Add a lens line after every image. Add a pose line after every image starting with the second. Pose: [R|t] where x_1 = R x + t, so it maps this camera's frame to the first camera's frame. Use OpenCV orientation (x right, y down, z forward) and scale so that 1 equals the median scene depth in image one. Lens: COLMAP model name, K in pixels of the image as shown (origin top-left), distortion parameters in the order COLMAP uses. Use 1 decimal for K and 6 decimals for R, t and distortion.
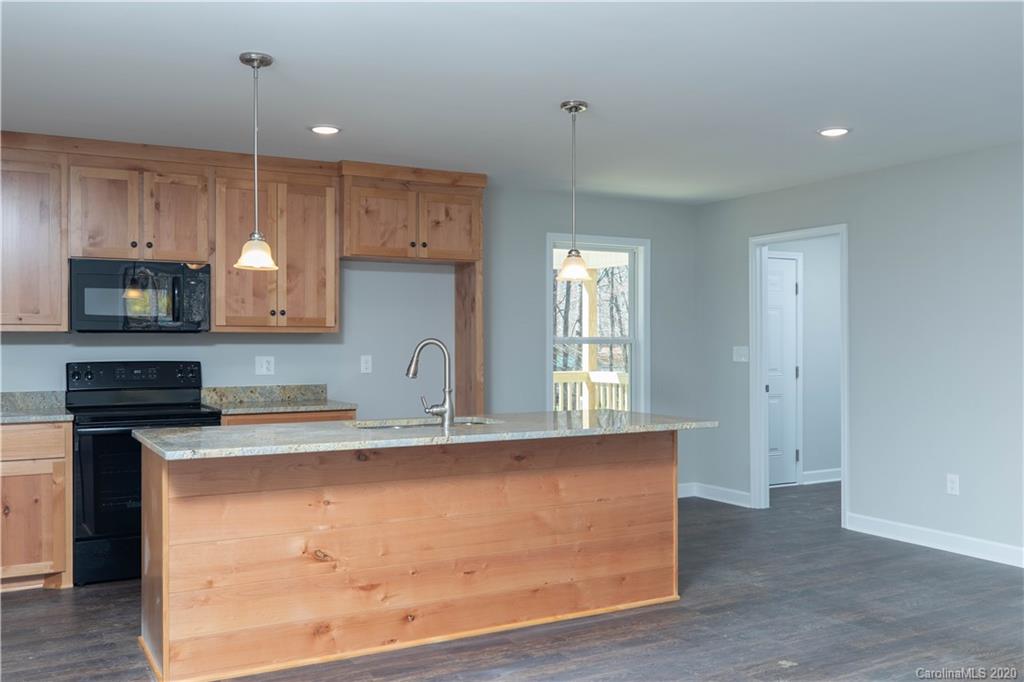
lens RADIAL K [[920.8, 0, 512.0], [0, 920.8, 341.0], [0, 0, 1]] dist [0.000367, -0.002268]
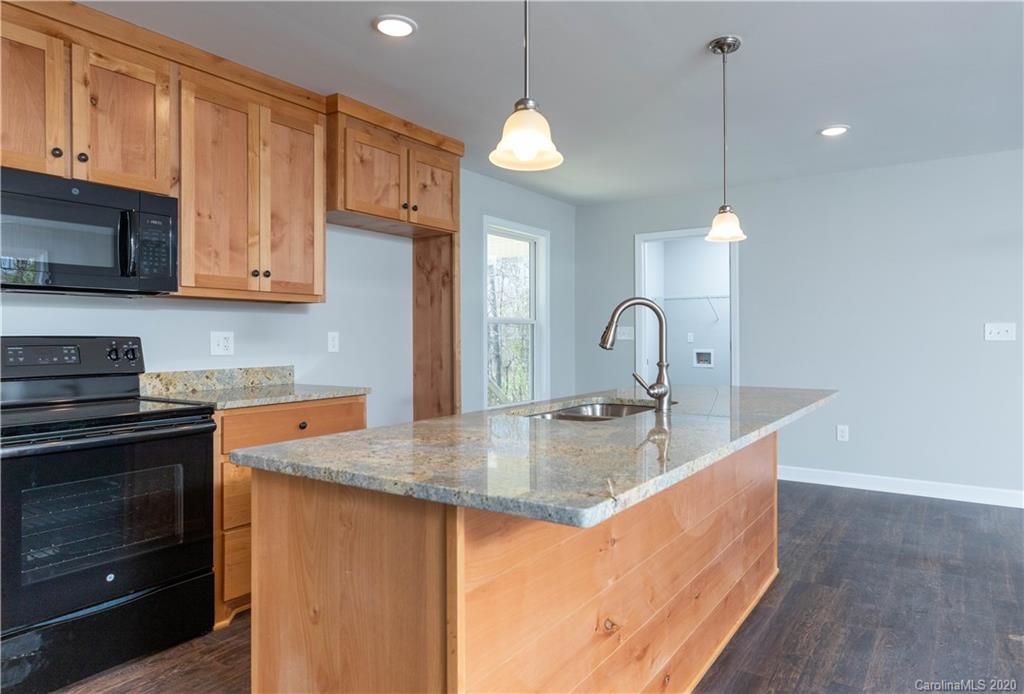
lens RADIAL K [[641.6, 0, 536.7], [0, 641.6, 335.6], [0, 0, 1]] dist [0.005549, 0.001727]
pose [[0.884193, -0.000633, 0.467122, -0.326019], [0.000072, 0.999999, 0.001219, 0.022331], [-0.467122, -0.001045, 0.884192, 0.448251]]
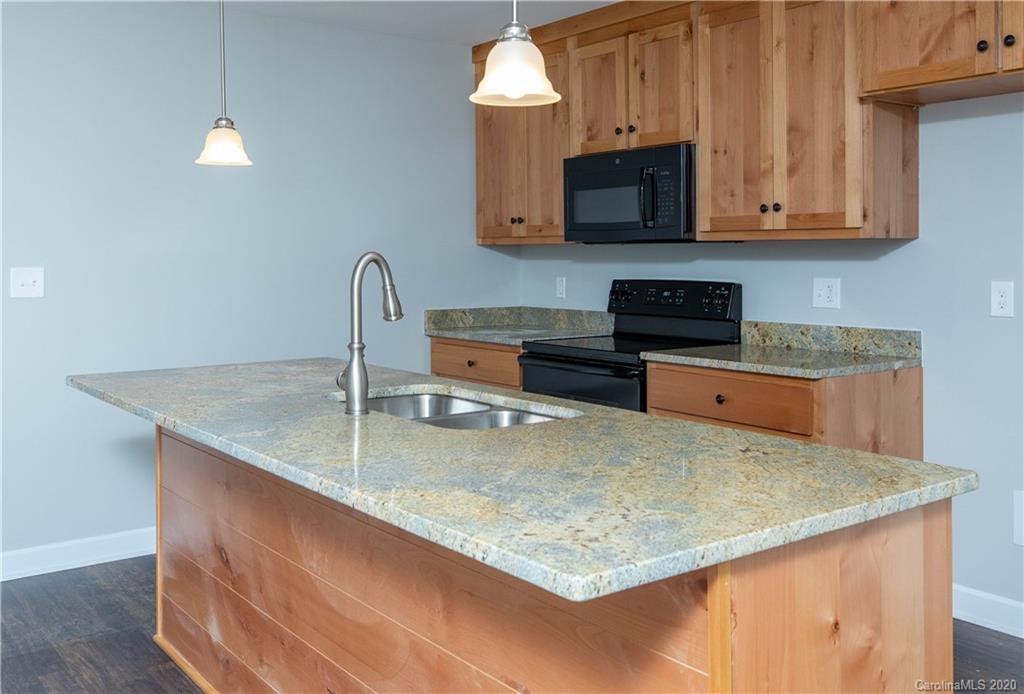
lens RADIAL K [[990.1, 0, 458.4], [0, 990.1, 261.6], [0, 0, 1]] dist [0.001757, 0.000460]
pose [[0.102935, 0.008771, -0.994649, 0.417944], [0.007195, 0.999928, 0.009562, -0.002724], [0.994662, -0.008141, 0.102865, 0.779868]]
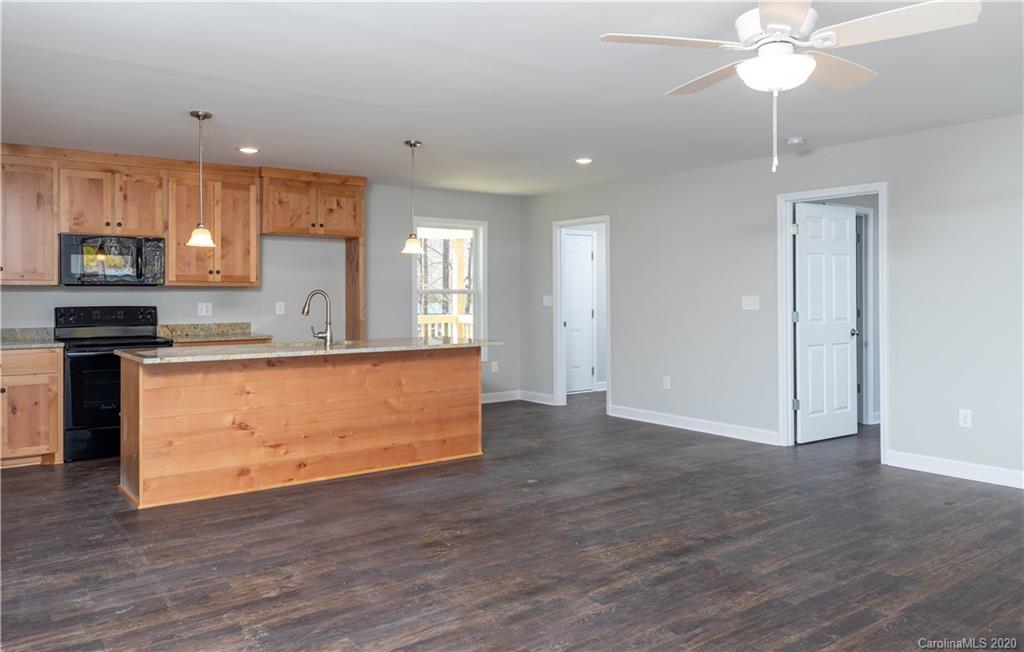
lens RADIAL K [[767.5, 0, 547.9], [0, 767.5, 288.9], [0, 0, 1]] dist [0.001879, 0.003991]
pose [[0.986657, 0.000410, 0.162811, 0.068246], [0.000375, 0.999988, -0.004792, 0.001359], [-0.162811, 0.004790, 0.986646, -0.284850]]
